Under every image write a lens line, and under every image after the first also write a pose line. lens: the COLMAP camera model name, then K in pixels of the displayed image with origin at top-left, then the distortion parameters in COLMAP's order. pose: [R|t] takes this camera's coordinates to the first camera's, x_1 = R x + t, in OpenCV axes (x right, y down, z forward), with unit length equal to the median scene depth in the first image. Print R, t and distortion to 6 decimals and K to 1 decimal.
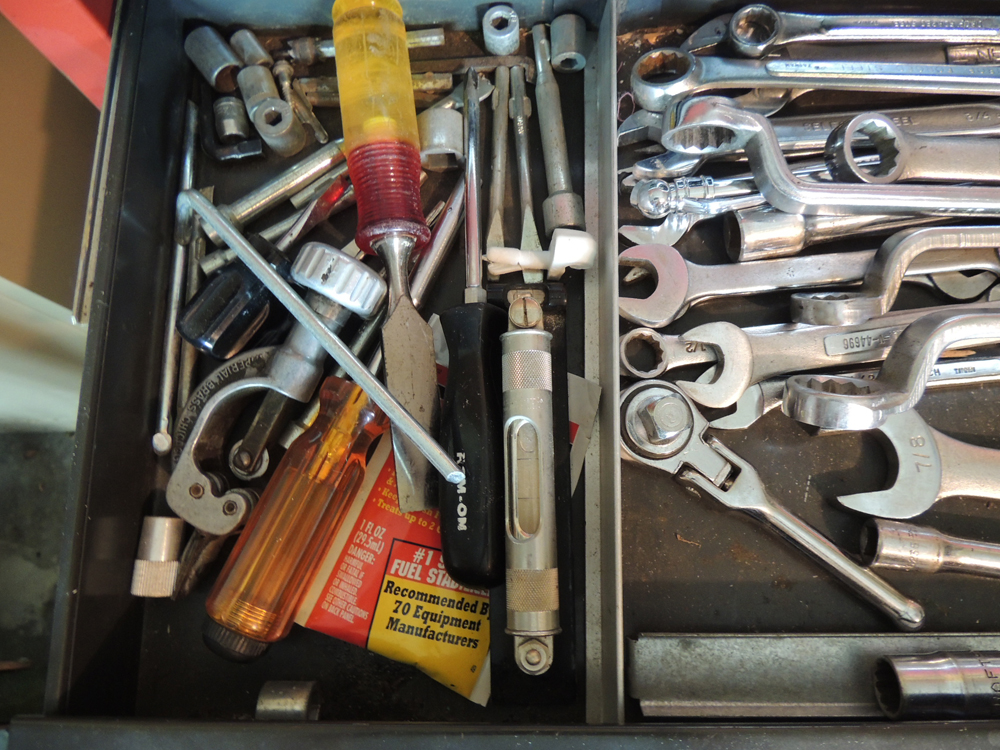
lens RADIAL K [[706.1, 0, 500.0], [0, 706.1, 375.0], [0, 0, 1]] dist [-0.007820, -0.006417]
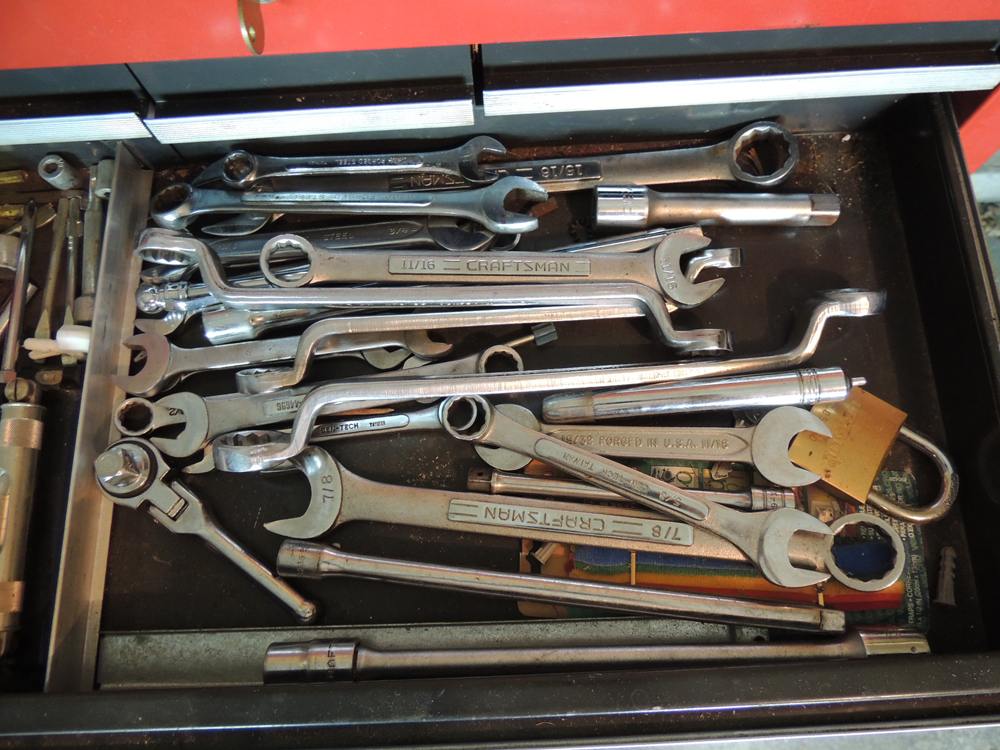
lens RADIAL K [[699.8, 0, 500.3], [0, 699.8, 386.4], [0, 0, 1]] dist [0.001066, -0.004572]
pose [[0.999678, -0.024687, 0.005911, 0.902260], [0.024978, 0.998140, -0.055619, 0.001746], [-0.004527, 0.055749, 0.998435, -0.313633]]
